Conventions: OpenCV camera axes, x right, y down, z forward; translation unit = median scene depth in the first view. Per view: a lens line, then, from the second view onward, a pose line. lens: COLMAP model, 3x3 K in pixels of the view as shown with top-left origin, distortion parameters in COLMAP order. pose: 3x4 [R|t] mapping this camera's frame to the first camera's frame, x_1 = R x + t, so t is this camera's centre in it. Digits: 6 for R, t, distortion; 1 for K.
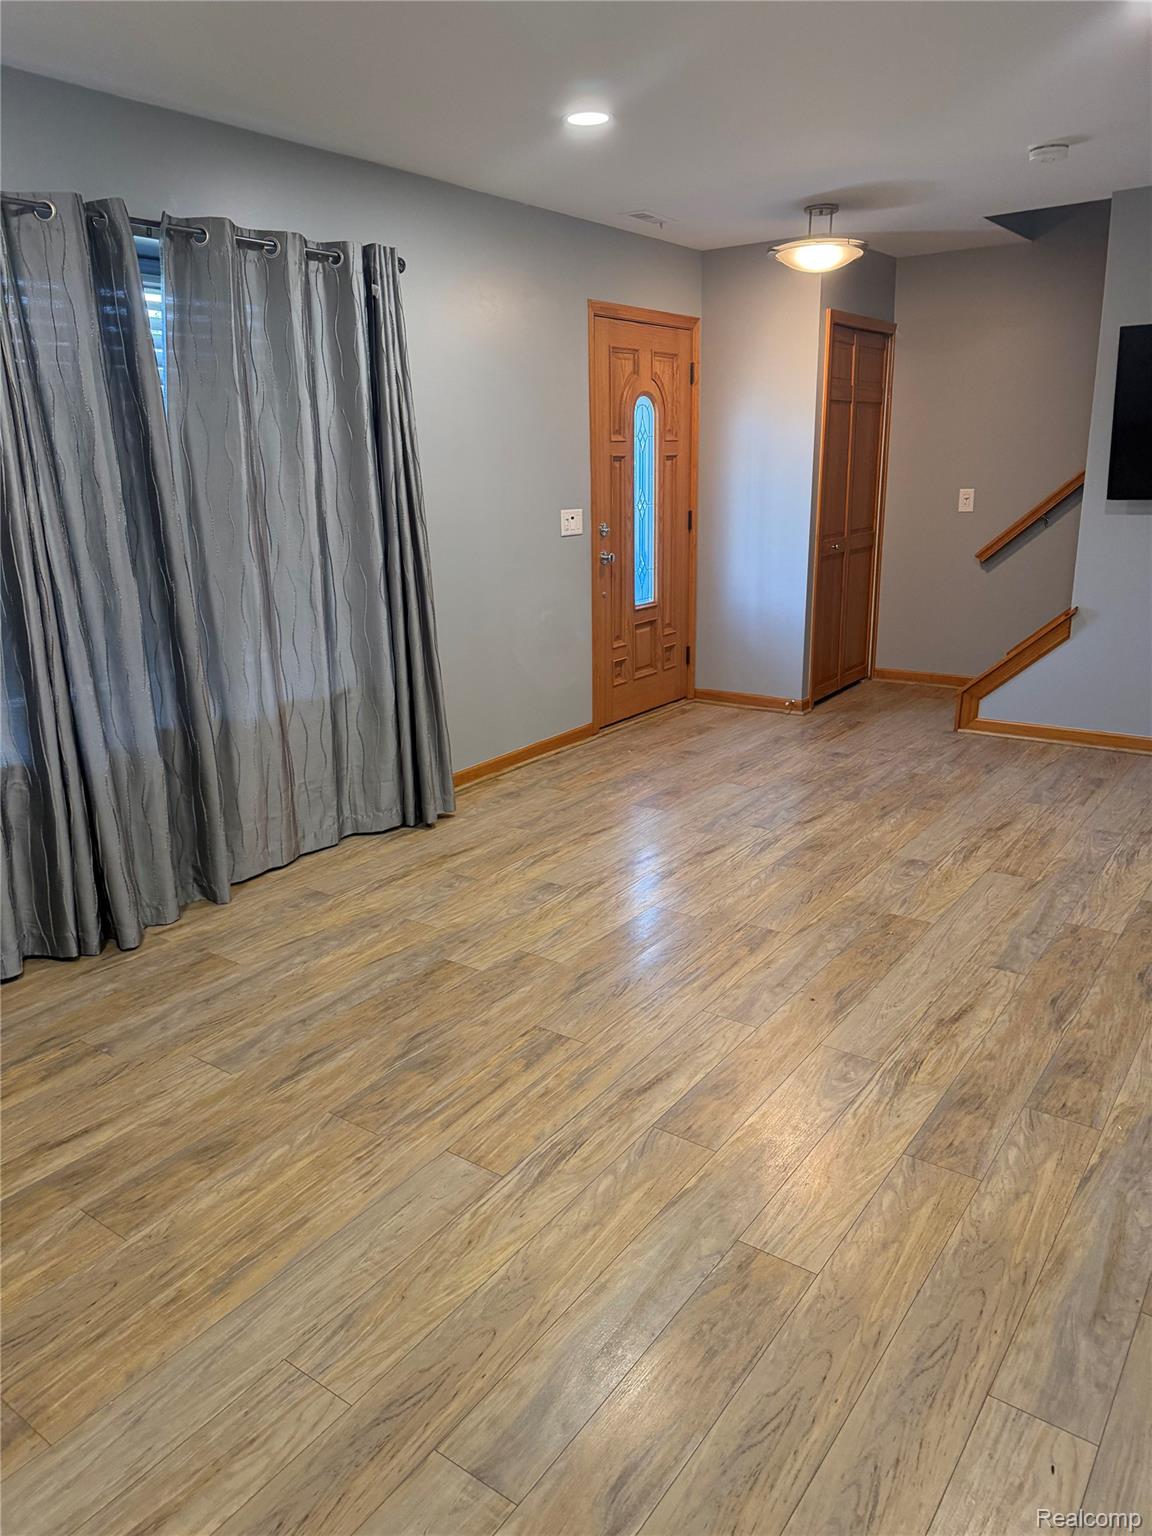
lens RADIAL K [[1079.0, 0, 584.2], [0, 1079.0, 765.0], [0, 0, 1]] dist [0.087622, -0.051645]
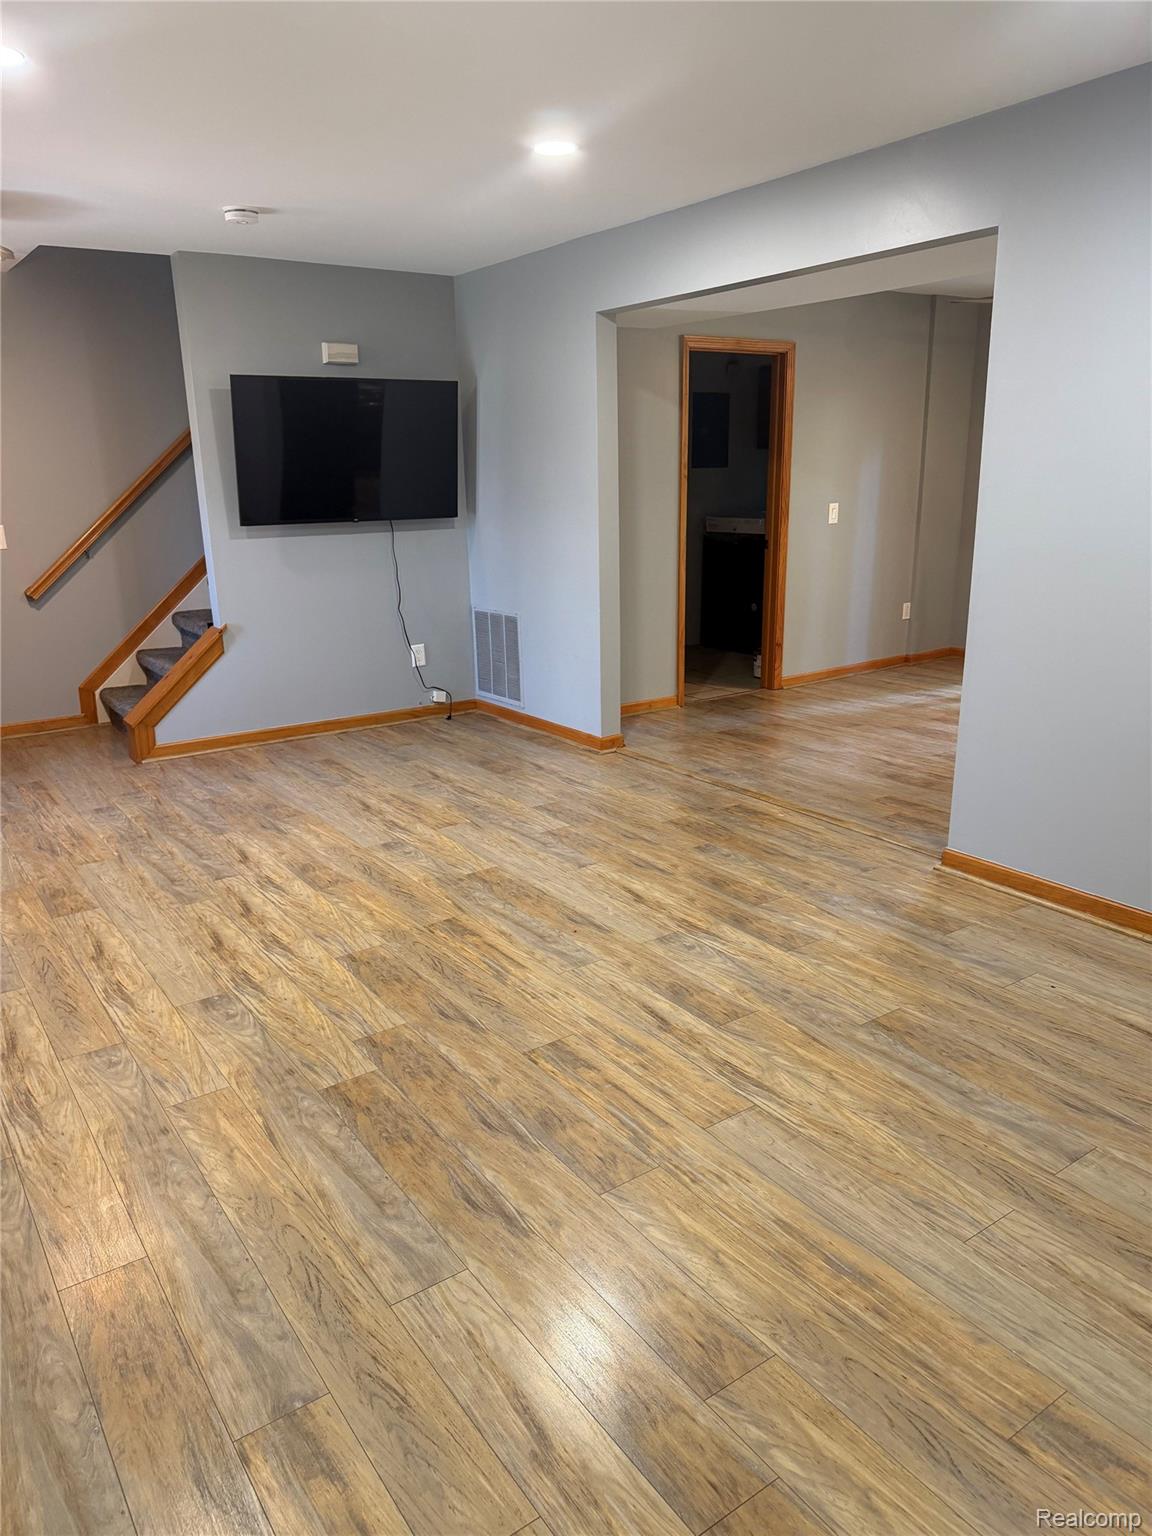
lens RADIAL K [[1079.0, 0, 584.2], [0, 1079.0, 765.0], [0, 0, 1]] dist [0.087622, -0.051645]
pose [[0.314065, -0.229543, 0.921234, -0.652006], [0.265972, 0.952750, 0.146721, -0.100347], [-0.911385, 0.198942, 0.360278, 0.414804]]
